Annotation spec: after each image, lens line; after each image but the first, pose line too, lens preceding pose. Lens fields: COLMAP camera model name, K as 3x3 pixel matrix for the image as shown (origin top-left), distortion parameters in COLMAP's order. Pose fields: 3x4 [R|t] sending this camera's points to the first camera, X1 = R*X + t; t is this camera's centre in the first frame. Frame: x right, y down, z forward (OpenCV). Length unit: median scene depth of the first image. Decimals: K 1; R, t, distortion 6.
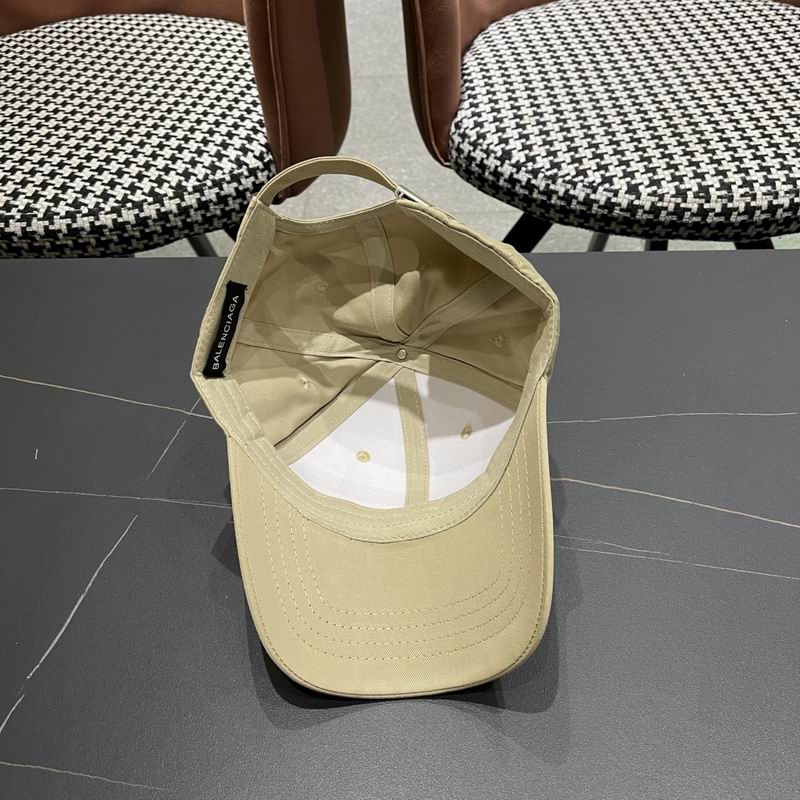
lens RADIAL K [[853.7, 0, 396.3], [0, 853.7, 401.8], [0, 0, 1]] dist [0.021001, 0.000000]
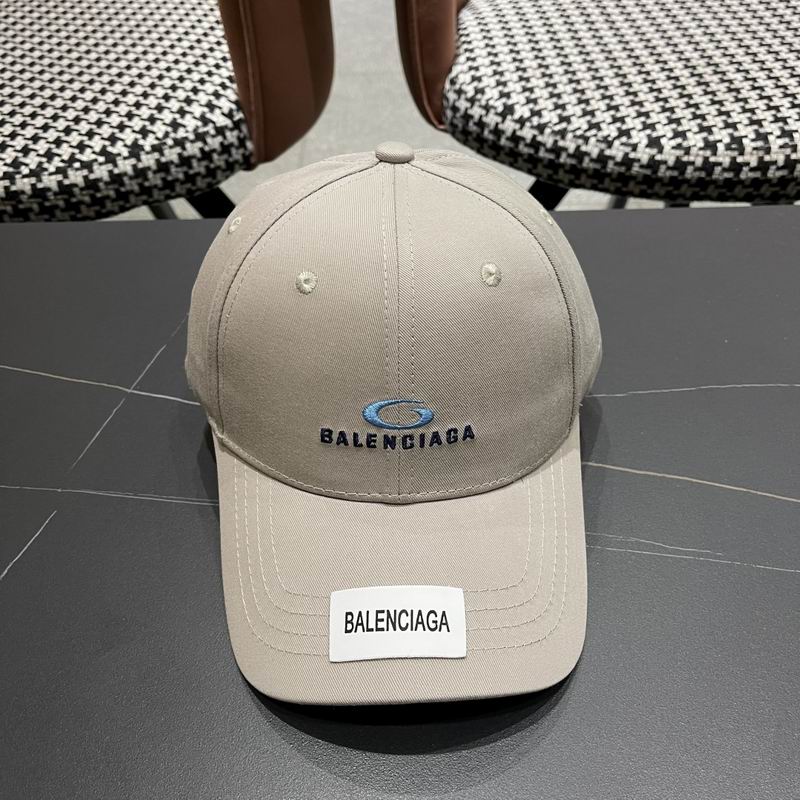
lens RADIAL K [[853.7, 0, 395.0], [0, 853.7, 401.1], [0, 0, 1]] dist [0.021001, 0.000000]
pose [[0.999980, -0.006075, -0.001792, 0.012125], [0.006023, 0.999596, -0.027760, 0.035985], [0.001960, 0.027748, 0.999613, 0.130018]]
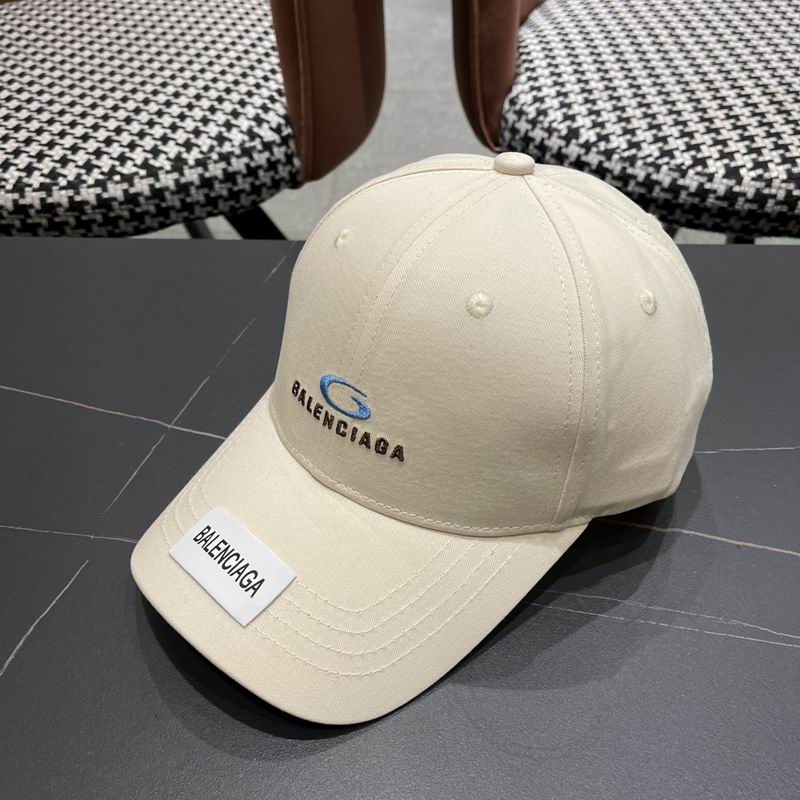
lens RADIAL K [[853.7, 0, 393.6], [0, 853.7, 408.5], [0, 0, 1]] dist [0.021001, 0.000000]
pose [[0.999361, 0.030179, -0.019170, -0.021769], [-0.030898, 0.998786, -0.038377, 0.015721], [0.017988, 0.038945, 0.999079, 0.181961]]
